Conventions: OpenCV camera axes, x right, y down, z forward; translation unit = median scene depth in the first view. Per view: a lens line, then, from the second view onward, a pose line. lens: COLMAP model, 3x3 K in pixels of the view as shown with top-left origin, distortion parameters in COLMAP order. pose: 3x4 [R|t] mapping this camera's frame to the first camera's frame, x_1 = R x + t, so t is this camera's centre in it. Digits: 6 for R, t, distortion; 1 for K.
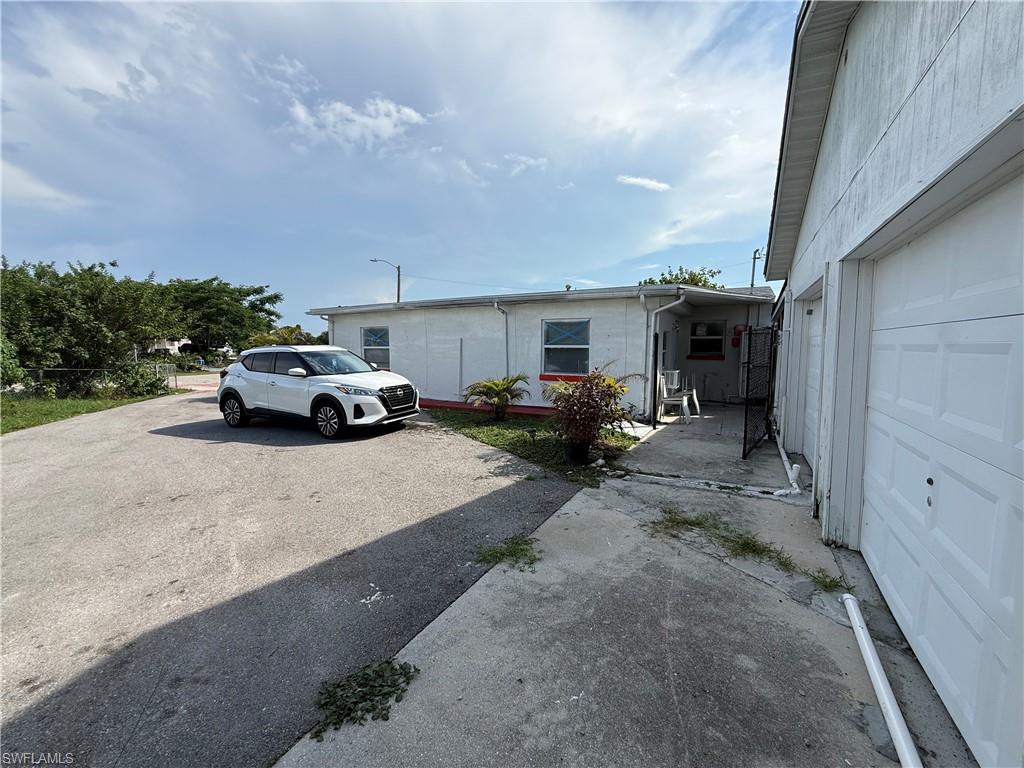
lens RADIAL K [[409.0, 0, 511.7], [0, 409.0, 383.1], [0, 0, 1]] dist [0.001674, 0.000092]
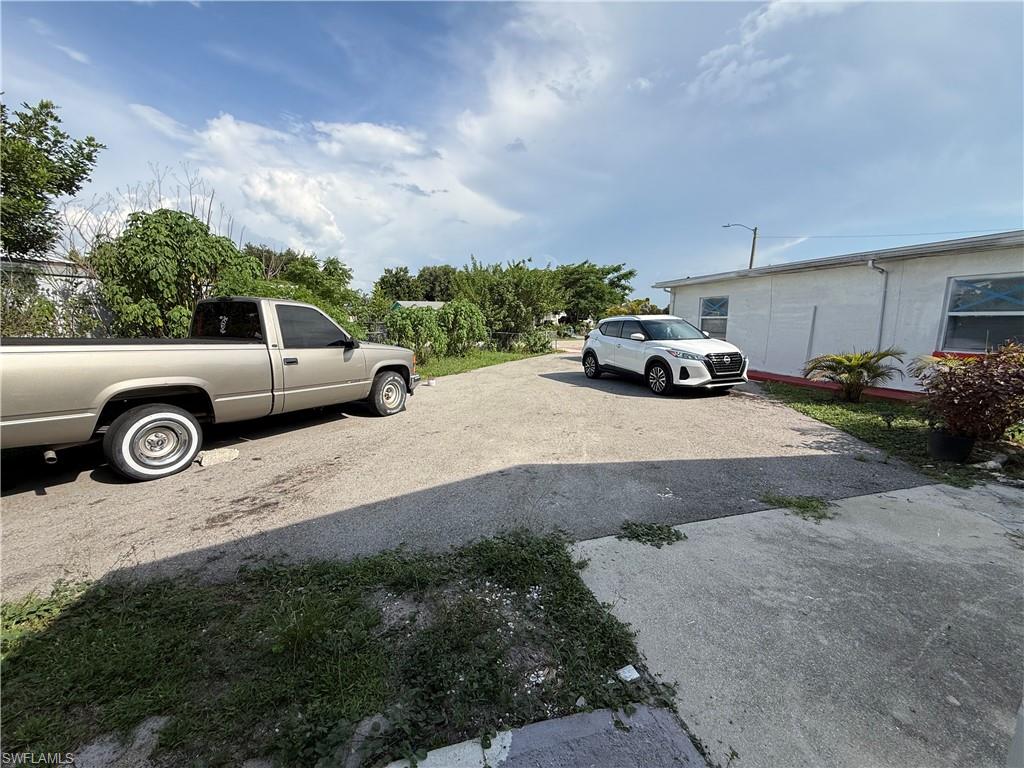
lens RADIAL K [[409.0, 0, 513.1], [0, 409.0, 384.1], [0, 0, 1]] dist [0.001674, 0.000092]
pose [[0.704459, 0.110150, -0.701145, 0.063652], [-0.061232, 0.993632, 0.094579, 0.015994], [0.707099, -0.023694, 0.706718, -0.094096]]
